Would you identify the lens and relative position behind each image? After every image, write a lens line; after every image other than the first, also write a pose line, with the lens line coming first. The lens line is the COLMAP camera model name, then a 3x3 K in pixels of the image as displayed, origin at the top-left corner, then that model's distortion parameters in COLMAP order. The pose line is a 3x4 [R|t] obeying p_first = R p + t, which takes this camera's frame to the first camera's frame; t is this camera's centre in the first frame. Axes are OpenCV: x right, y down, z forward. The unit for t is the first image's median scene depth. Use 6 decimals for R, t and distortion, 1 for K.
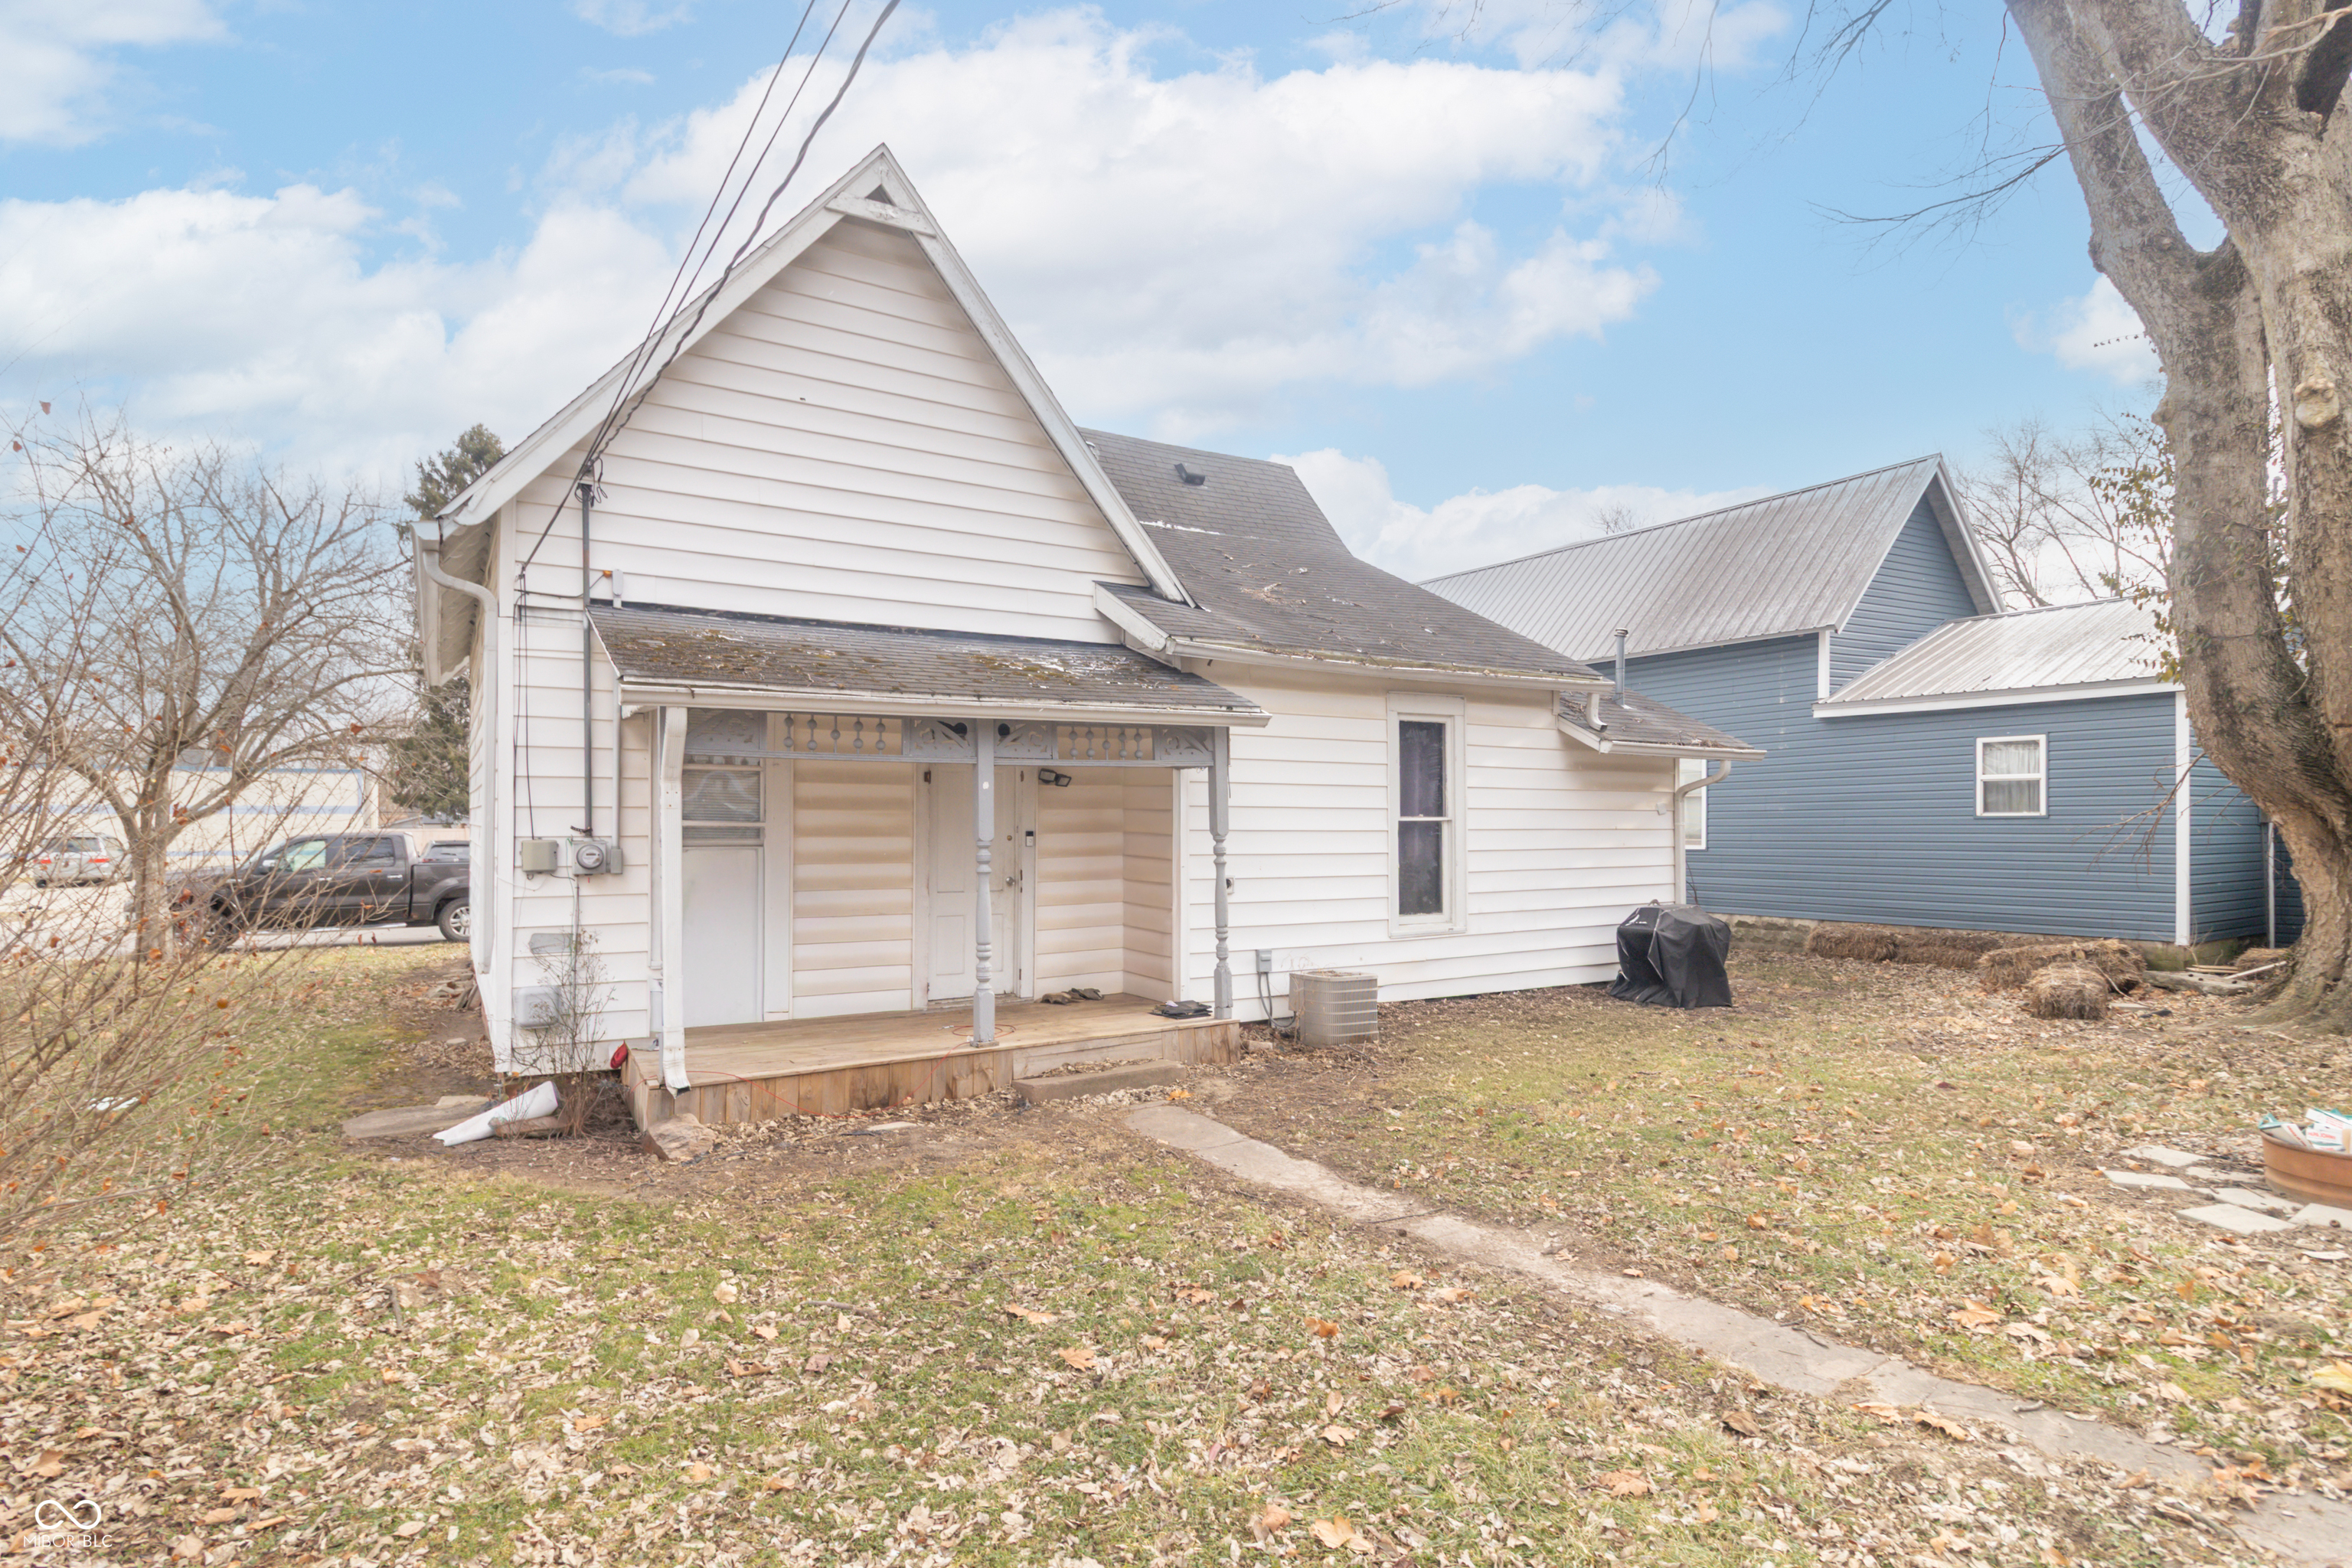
lens RADIAL K [[1204.1, 0, 1173.9], [0, 1204.1, 801.0], [0, 0, 1]] dist [-0.011341, 0.000220]
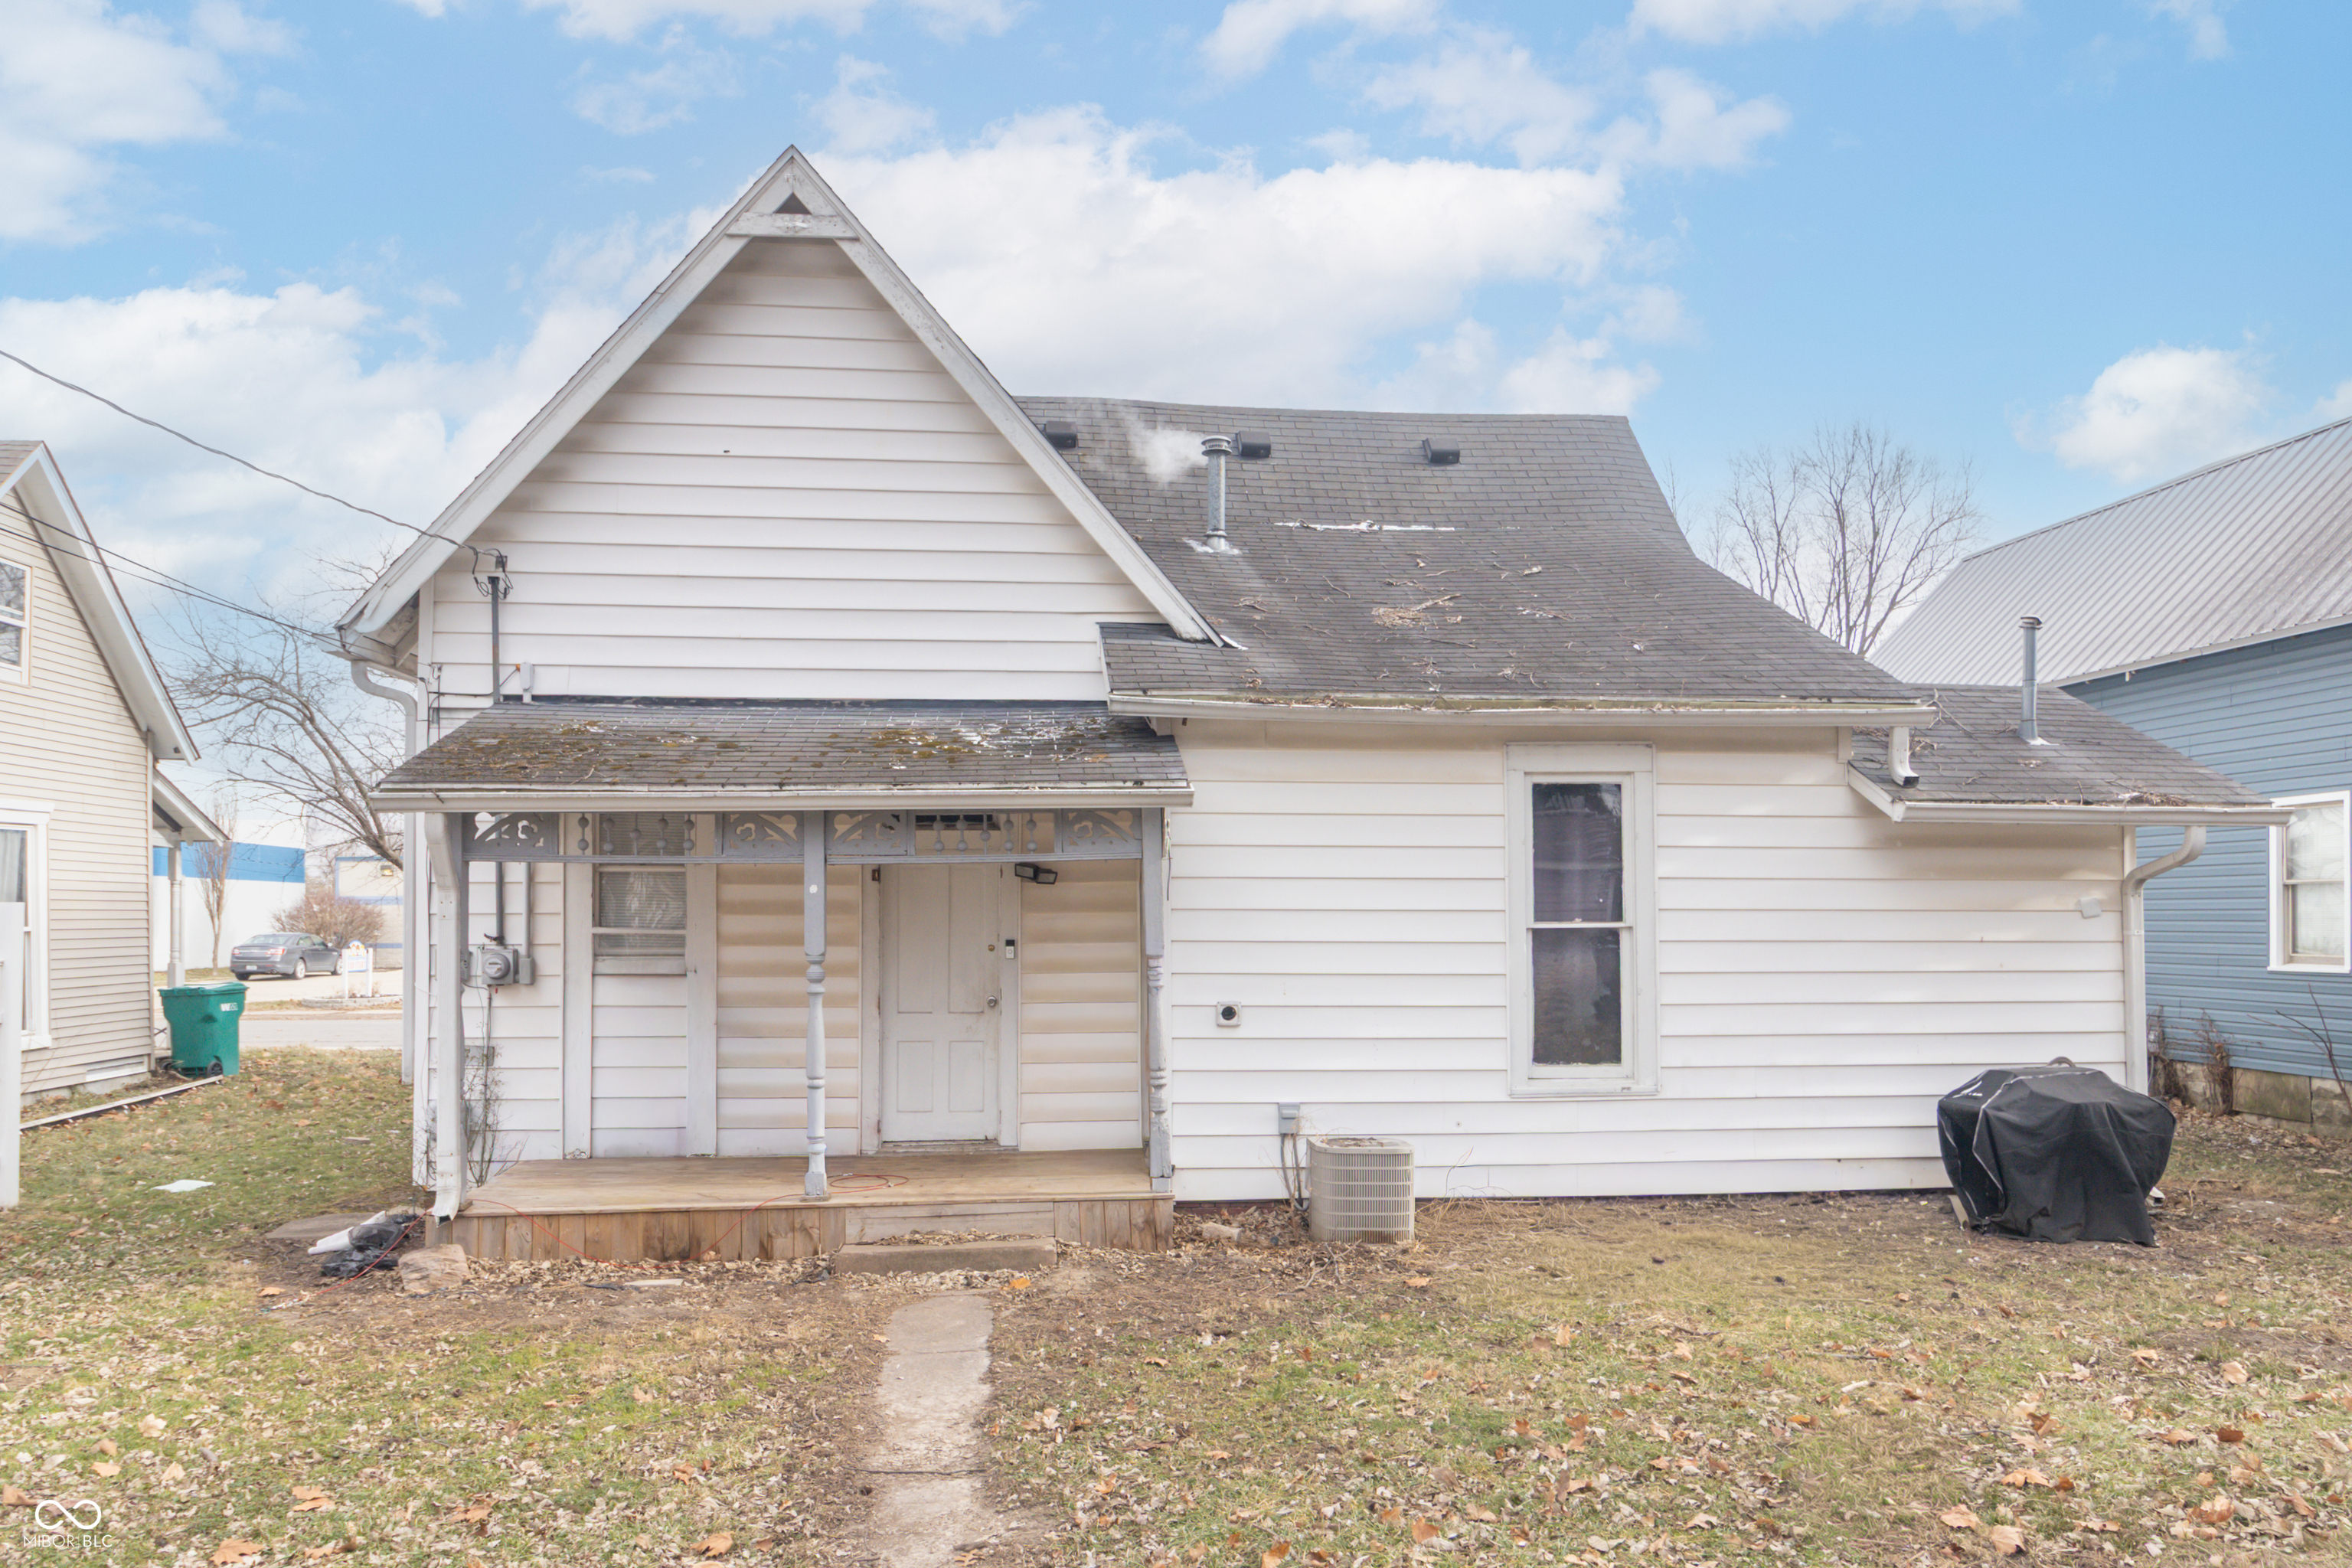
lens RADIAL K [[1566.4, 0, 1169.1], [0, 1566.4, 853.3], [0, 0, 1]] dist [0.003835, -0.004060]
pose [[0.889856, -0.015876, -0.455965, 0.499939], [0.008318, 0.999793, -0.018577, -0.013921], [0.456166, 0.012738, 0.889804, 0.122196]]
